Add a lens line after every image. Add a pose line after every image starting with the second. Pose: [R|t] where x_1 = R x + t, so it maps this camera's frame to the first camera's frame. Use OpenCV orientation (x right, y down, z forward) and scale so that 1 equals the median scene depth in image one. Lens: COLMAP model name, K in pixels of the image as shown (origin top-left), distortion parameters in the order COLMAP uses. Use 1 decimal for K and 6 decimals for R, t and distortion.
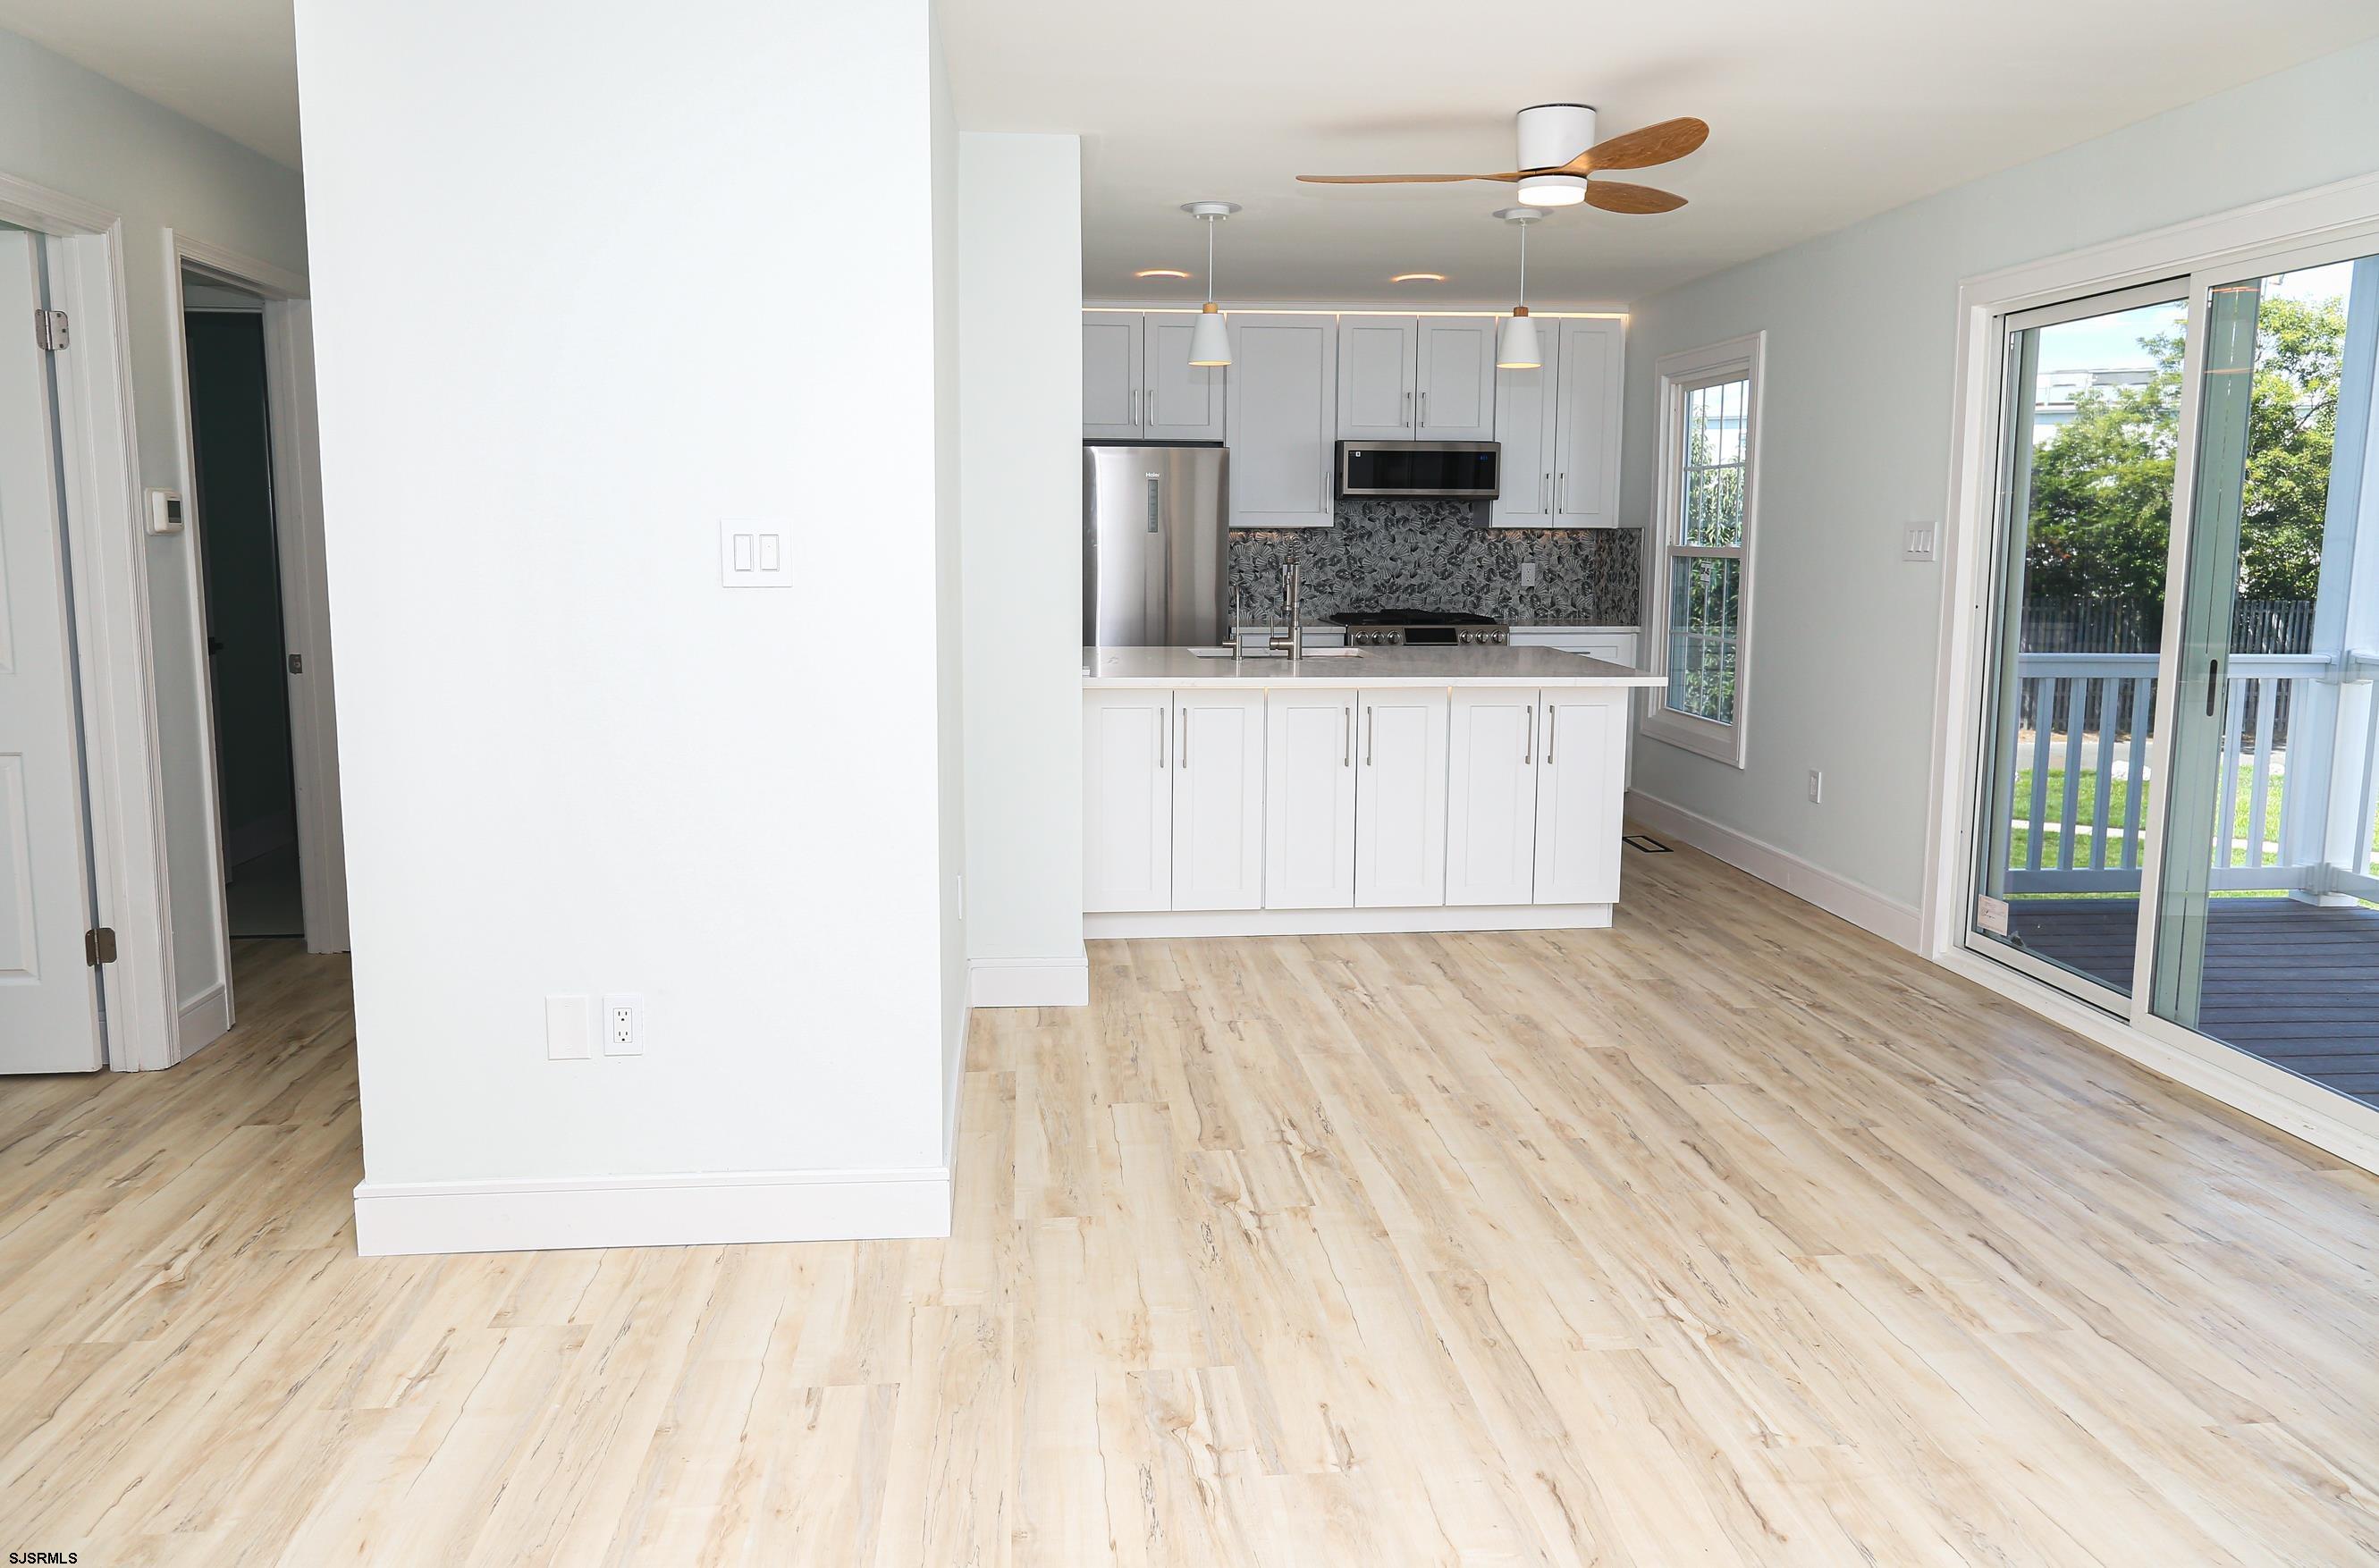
lens RADIAL K [[1651.4, 0, 1154.2], [0, 1651.4, 726.6], [0, 0, 1]] dist [0.005178, -0.002264]
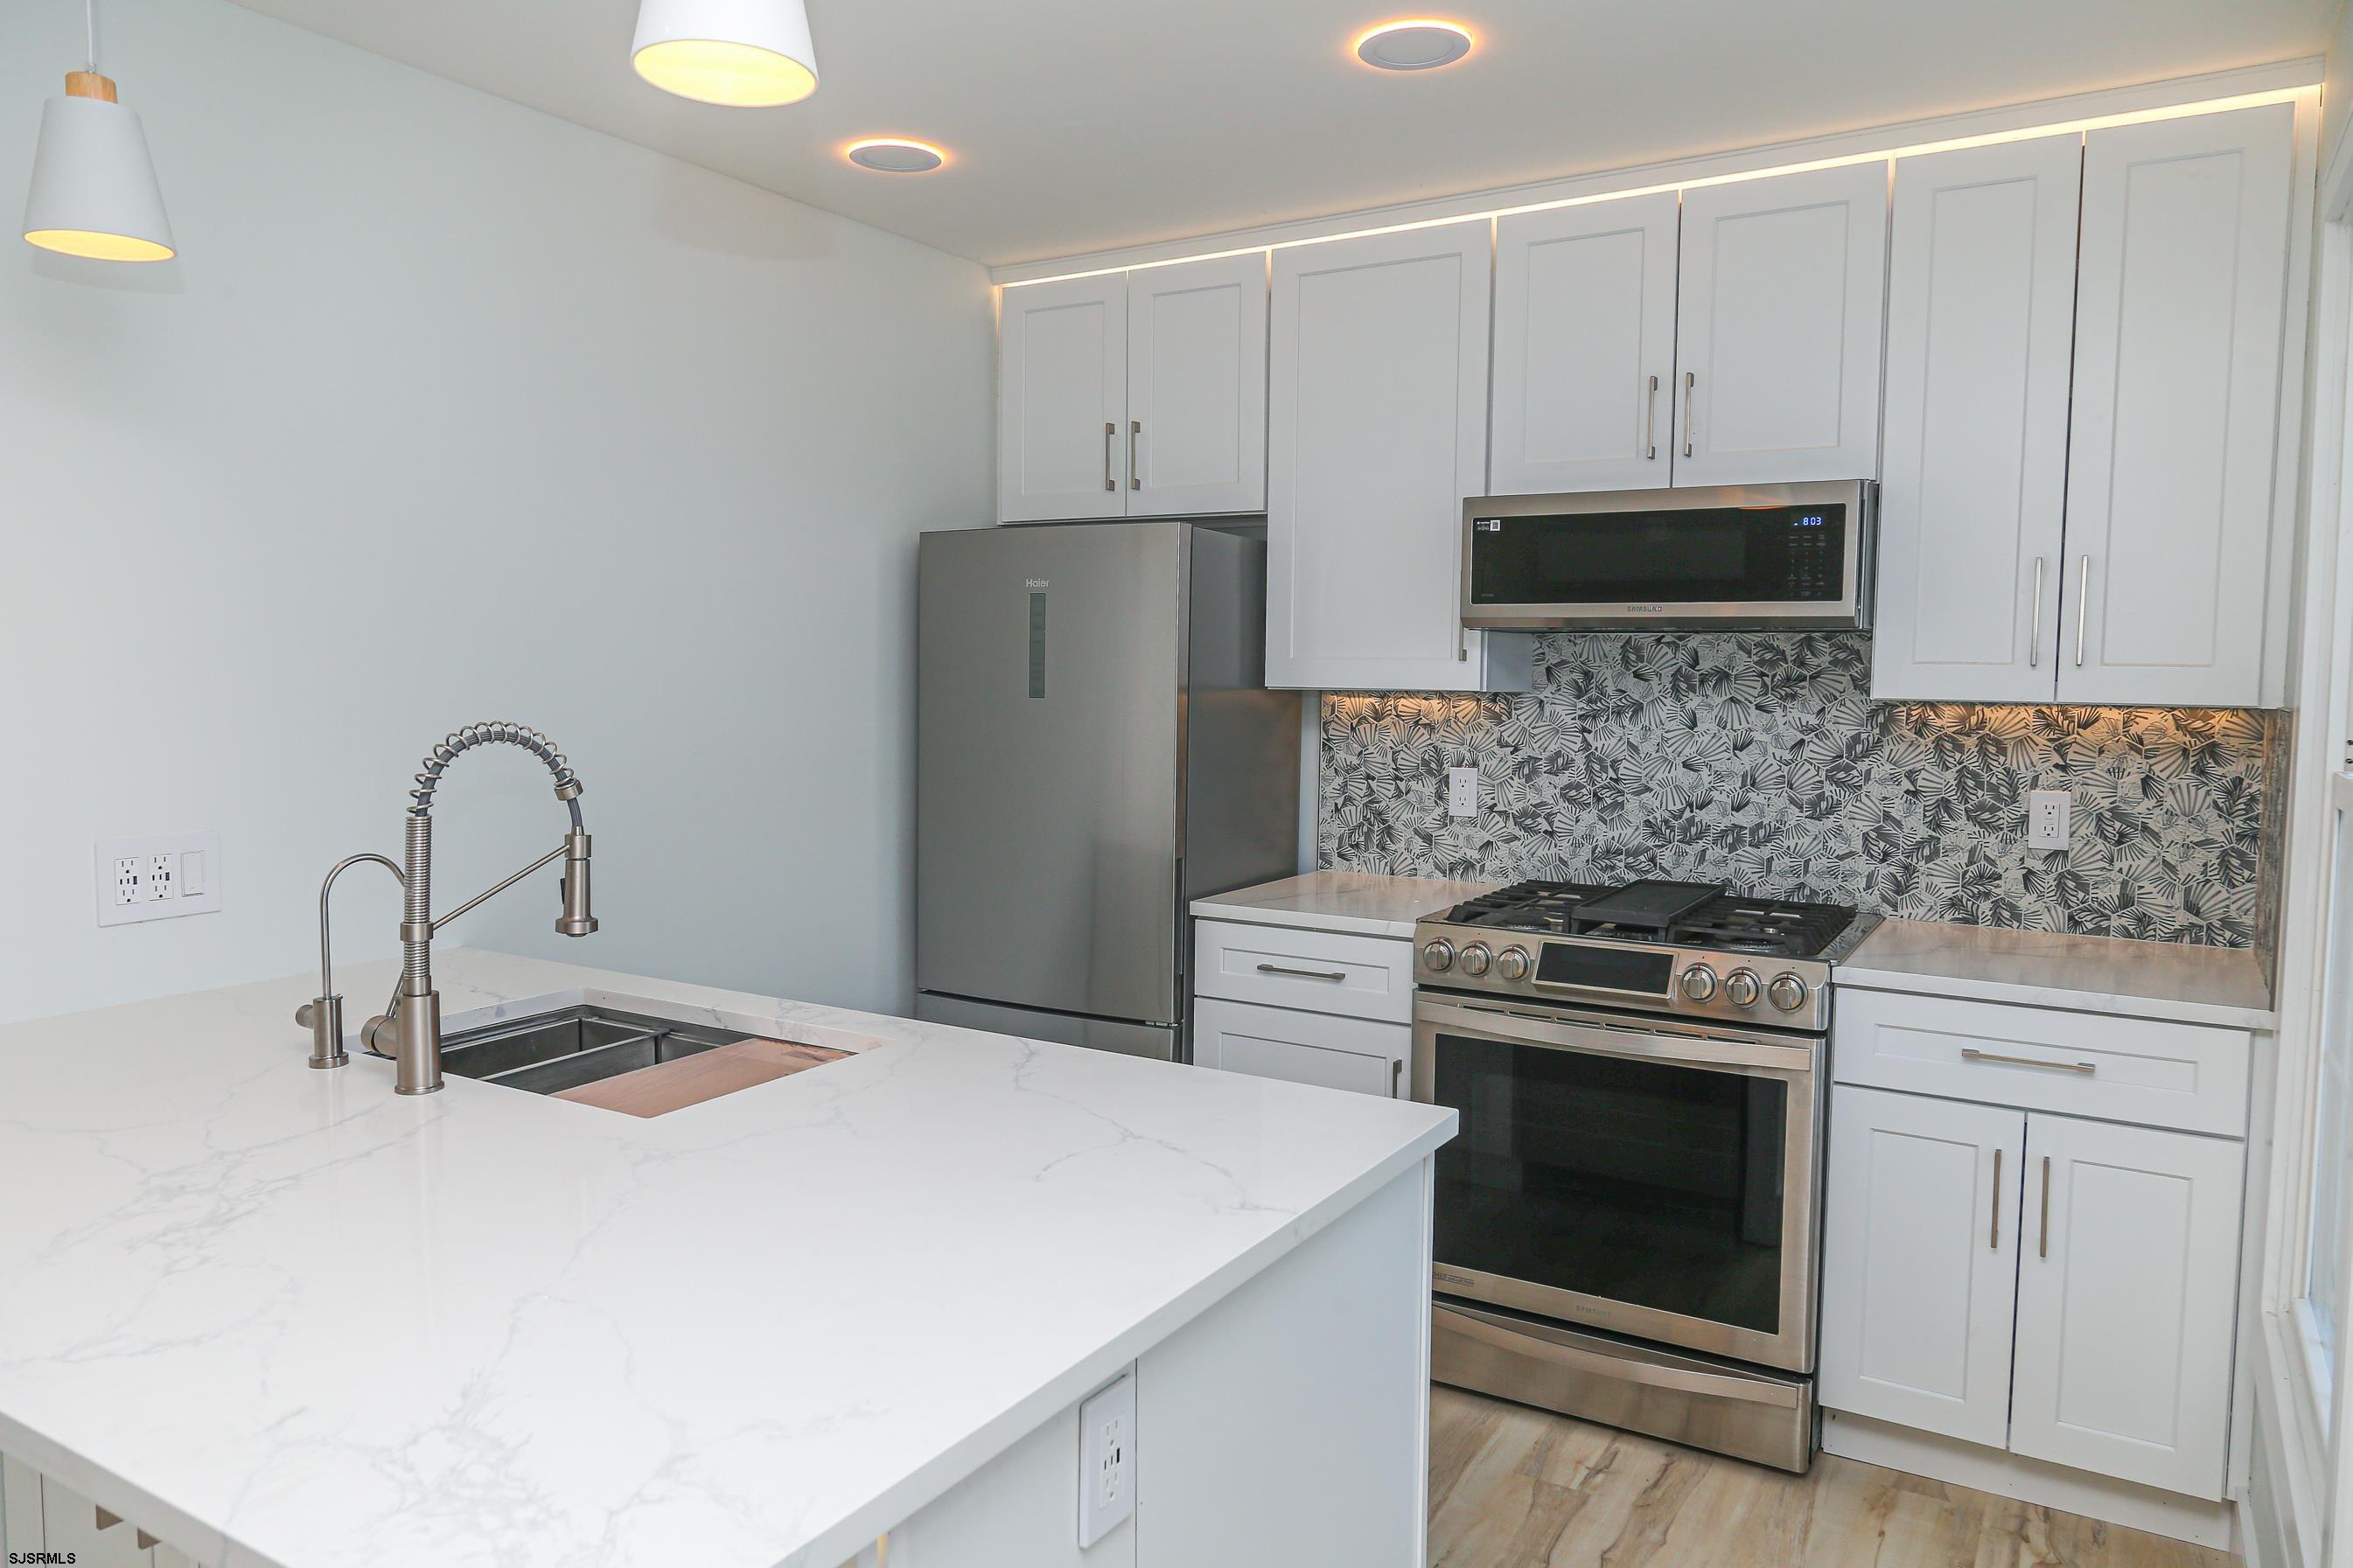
lens RADIAL K [[1591.7, 0, 1177.3], [0, 1591.7, 772.0], [0, 0, 1]] dist [0.015044, -0.003552]
pose [[0.806312, 0.046963, -0.589623, 0.301524], [-0.078954, 0.996468, -0.028601, -0.081348], [0.586197, 0.069615, 0.807172, 0.611691]]
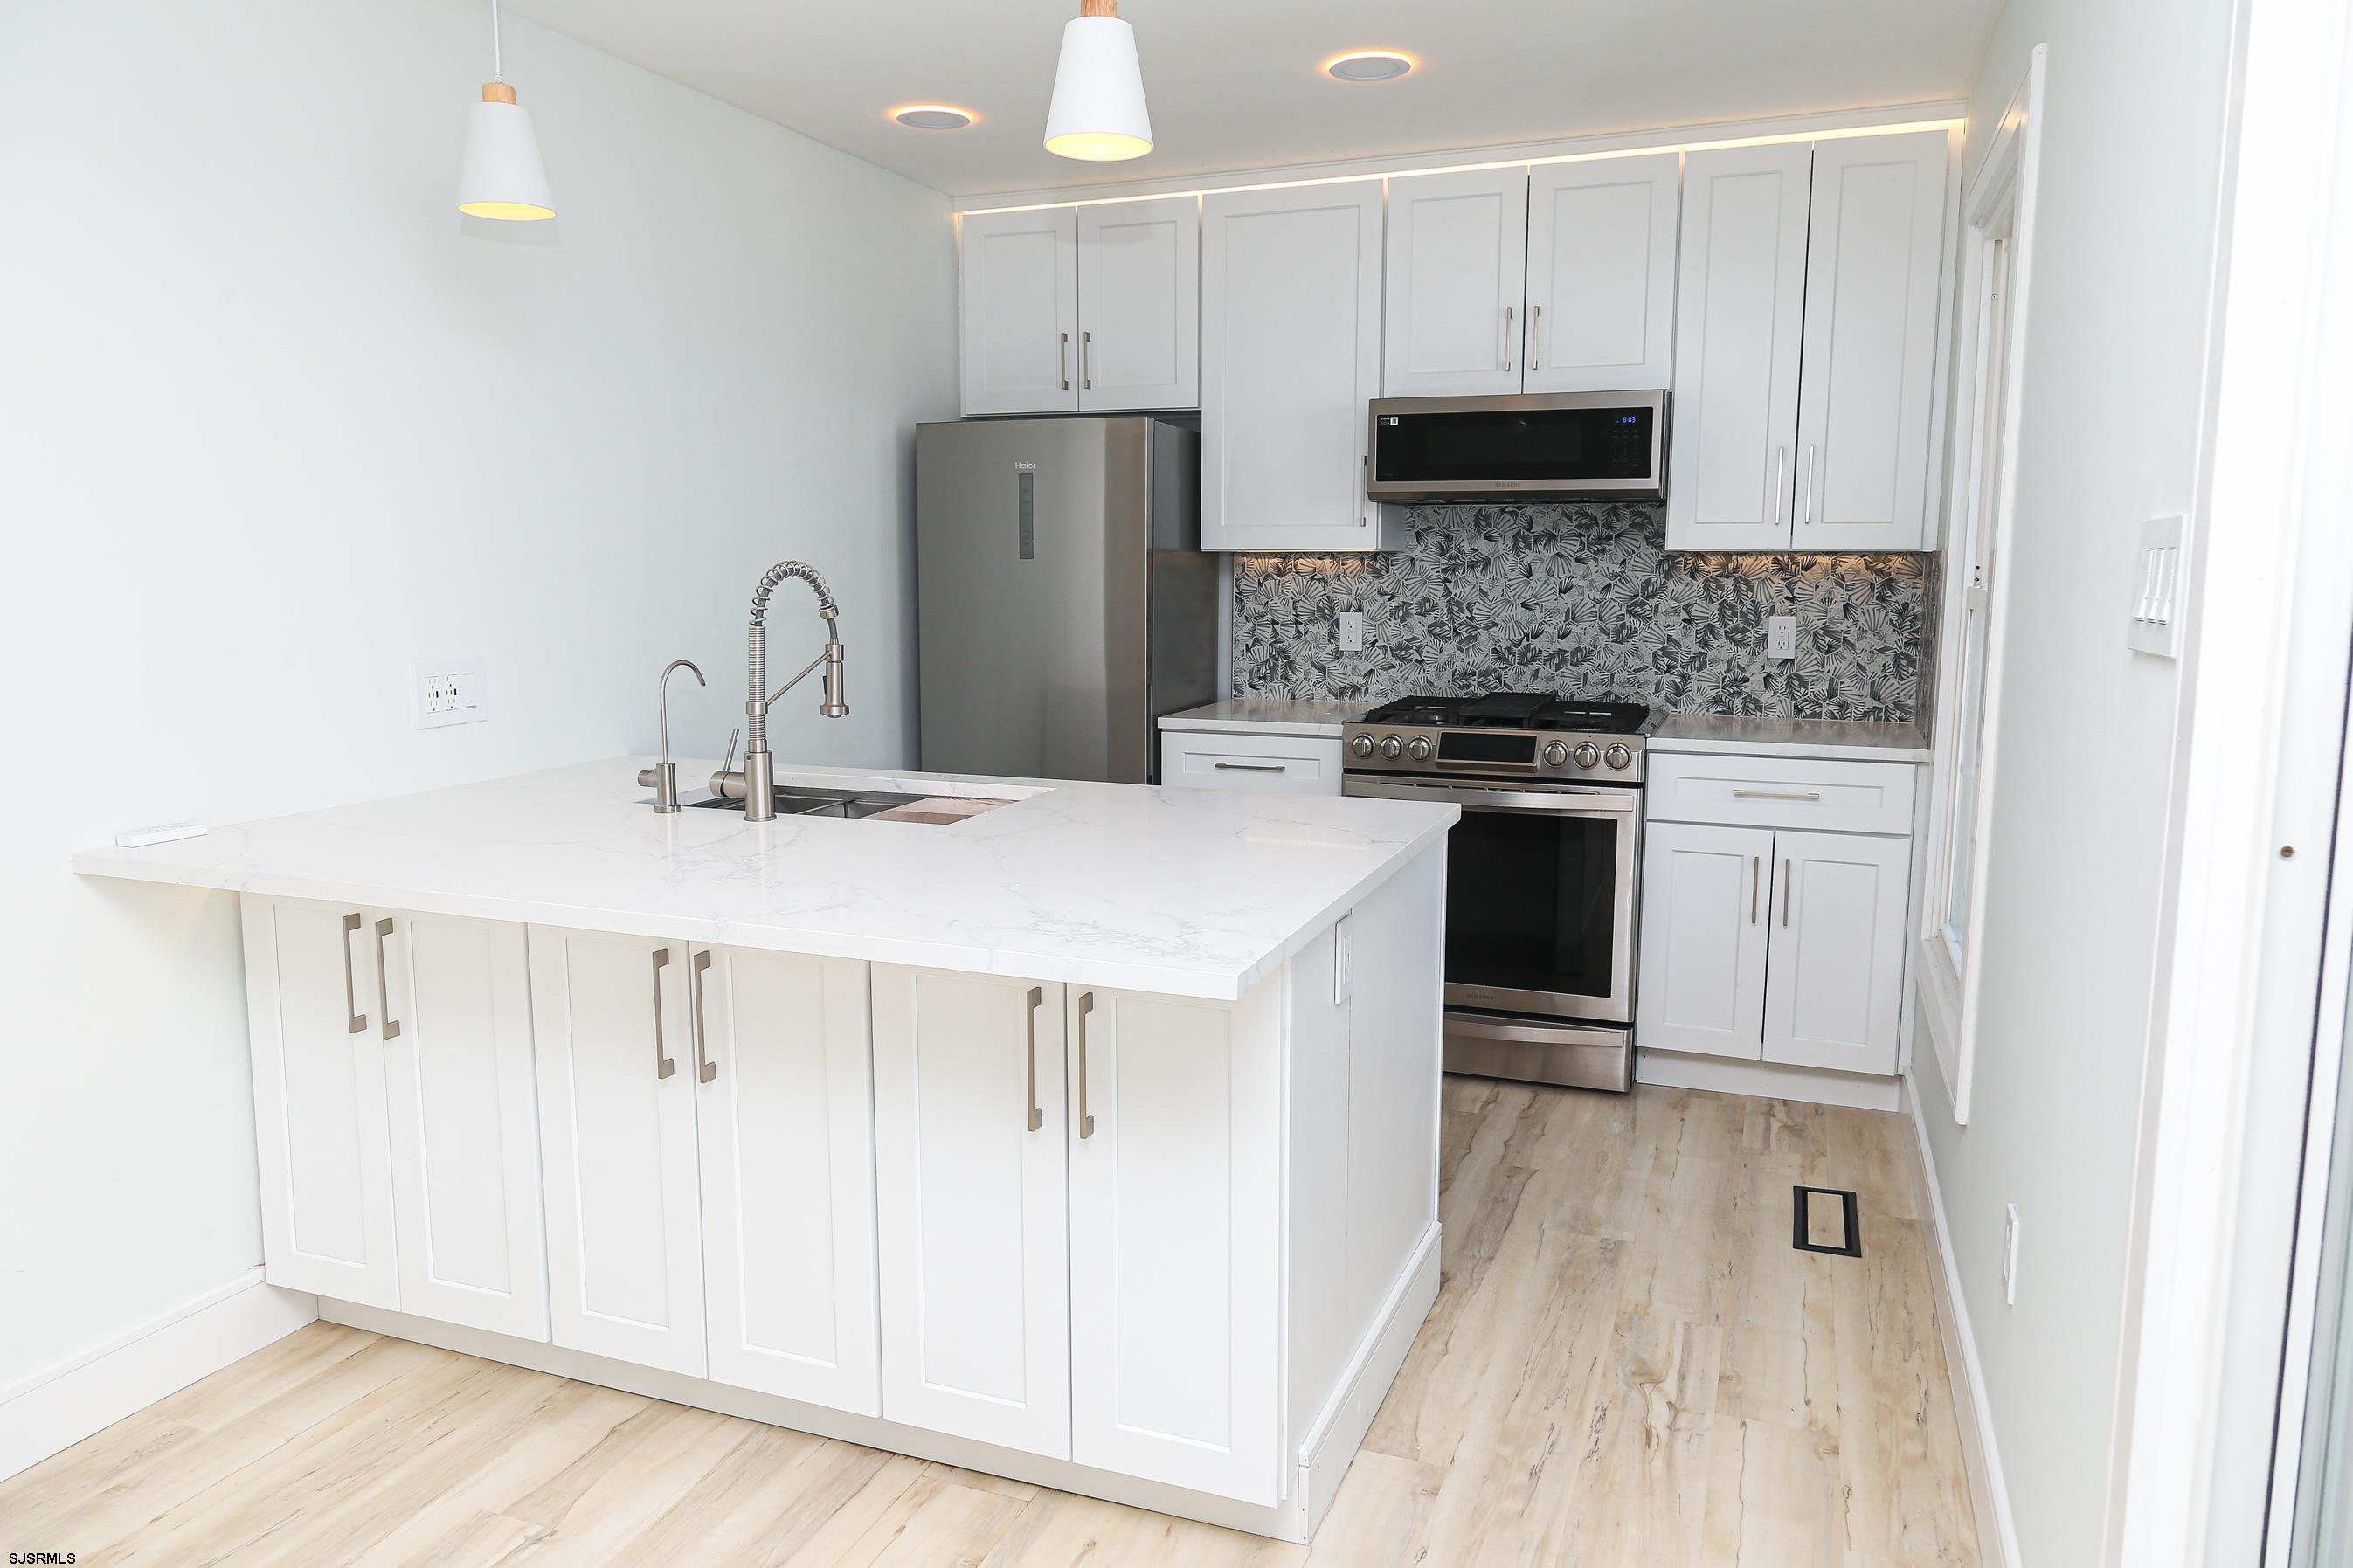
lens RADIAL K [[1596.4, 0, 1175.5], [0, 1596.4, 763.5], [0, 0, 1]] dist [0.015268, 0.000493]
pose [[0.896017, 0.057103, -0.440333, 0.300868], [-0.052790, 0.998362, 0.022048, -0.055038], [0.440871, 0.003489, 0.897564, 0.468744]]
